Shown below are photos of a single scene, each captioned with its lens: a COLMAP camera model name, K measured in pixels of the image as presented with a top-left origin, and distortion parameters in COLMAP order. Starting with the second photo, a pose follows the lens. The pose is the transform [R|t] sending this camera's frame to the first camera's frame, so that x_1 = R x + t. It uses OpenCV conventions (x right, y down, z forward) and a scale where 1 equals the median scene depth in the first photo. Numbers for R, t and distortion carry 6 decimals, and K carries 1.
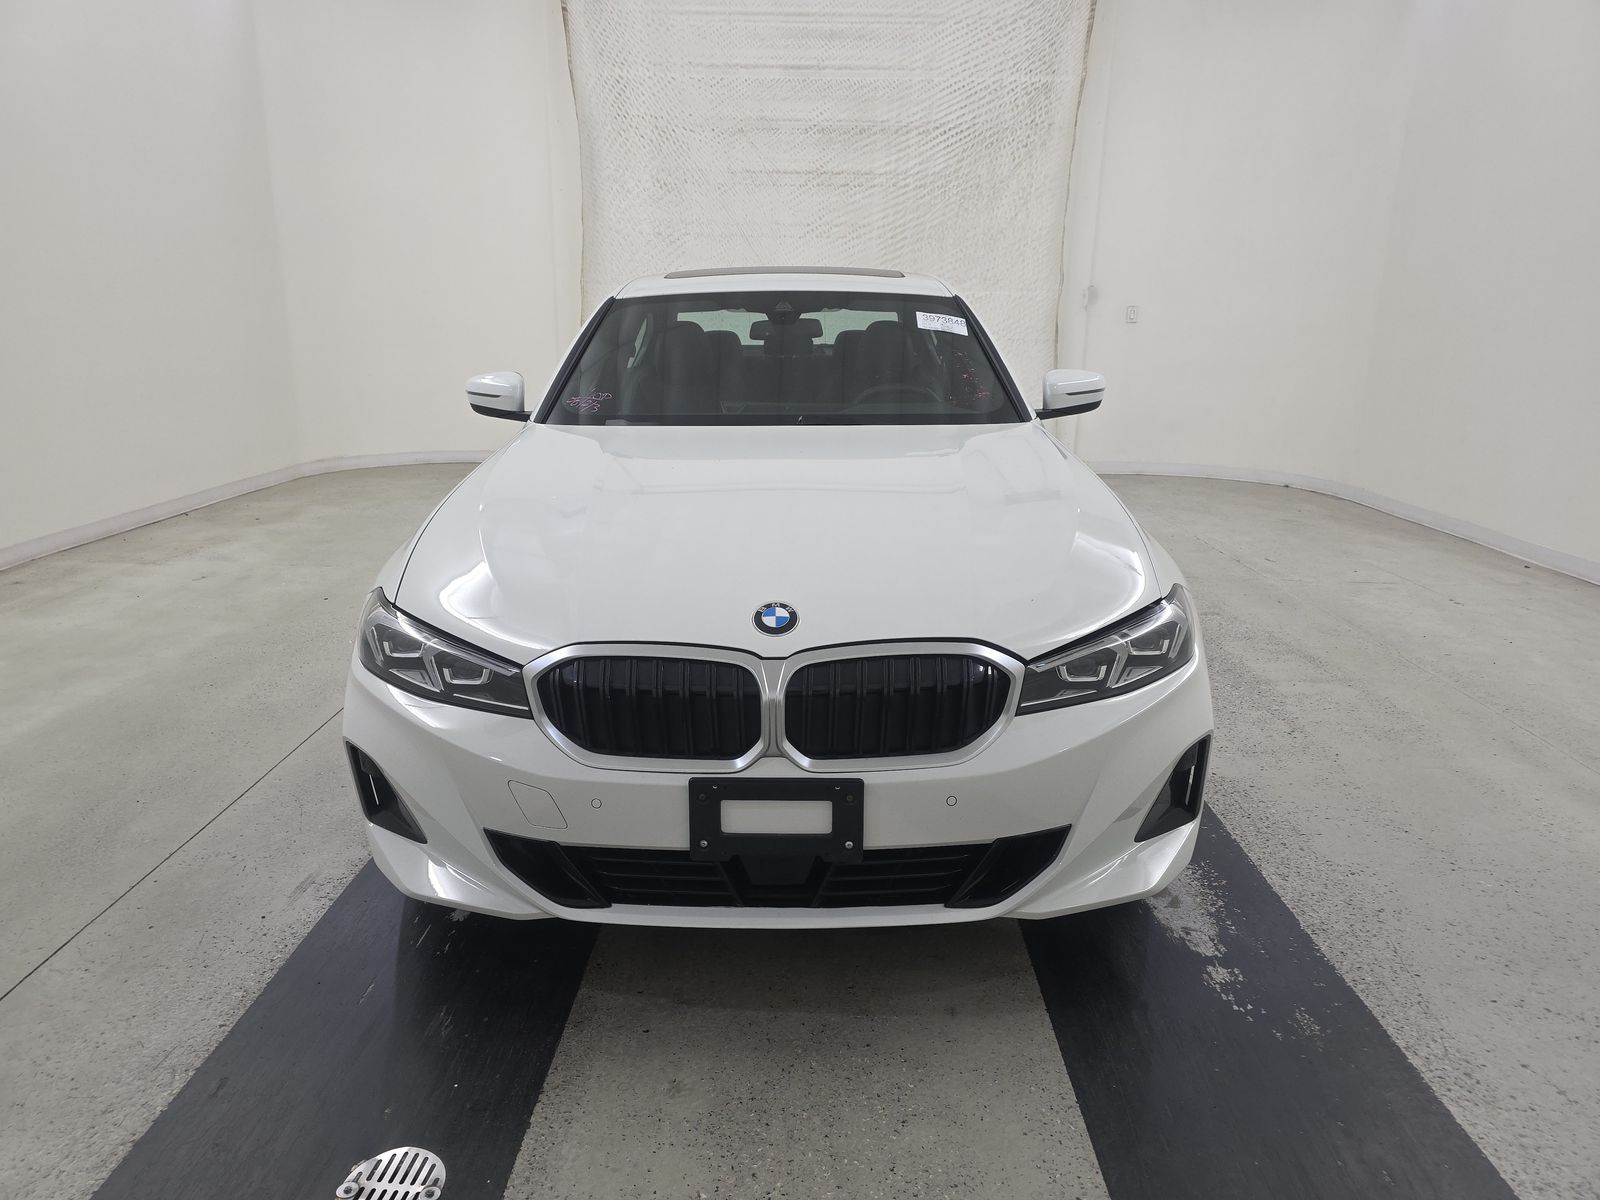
lens RADIAL K [[1074.3, 0, 784.4], [0, 1074.3, 621.1], [0, 0, 1]] dist [0.037287, -0.030418]
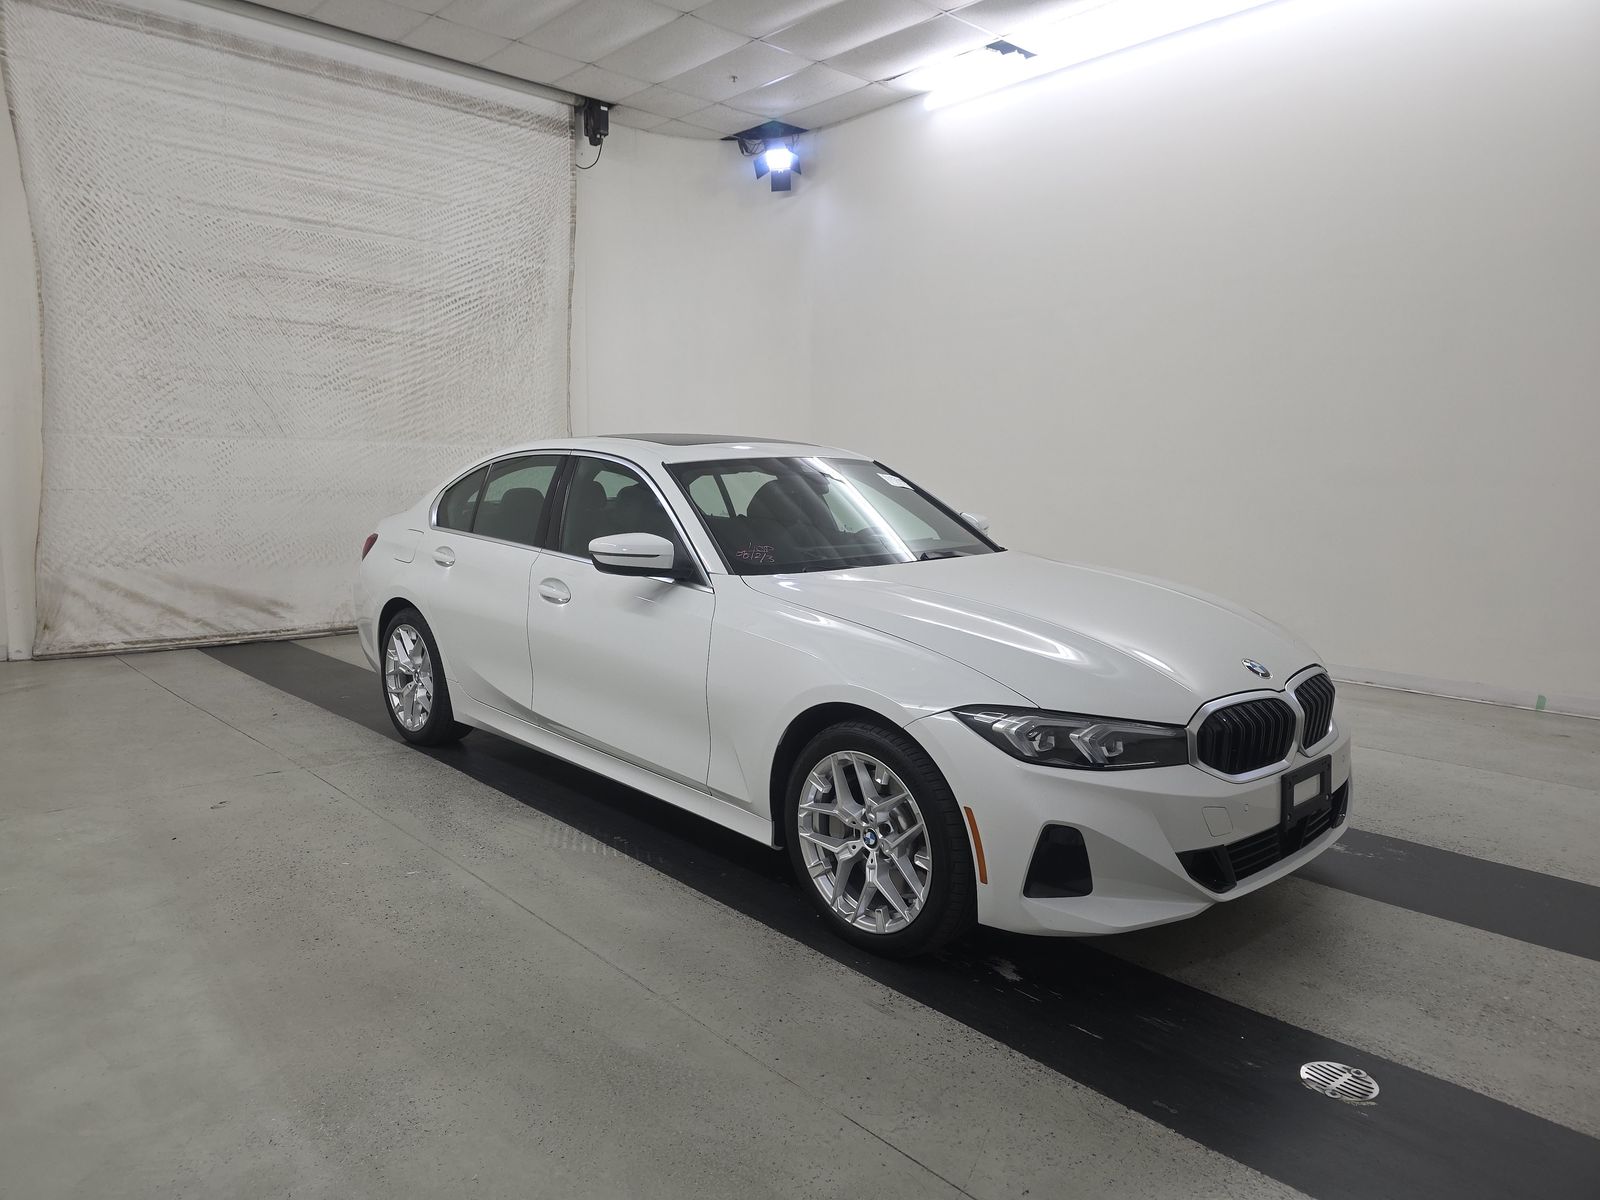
lens RADIAL K [[1074.3, 0, 803.4], [0, 1074.3, 600.1], [0, 0, 1]] dist [0.037287, -0.030418]
pose [[0.718375, -0.090546, 0.689738, -0.364487], [0.190224, 0.979273, -0.069567, -0.027781], [-0.669143, 0.181180, 0.720709, 0.065435]]
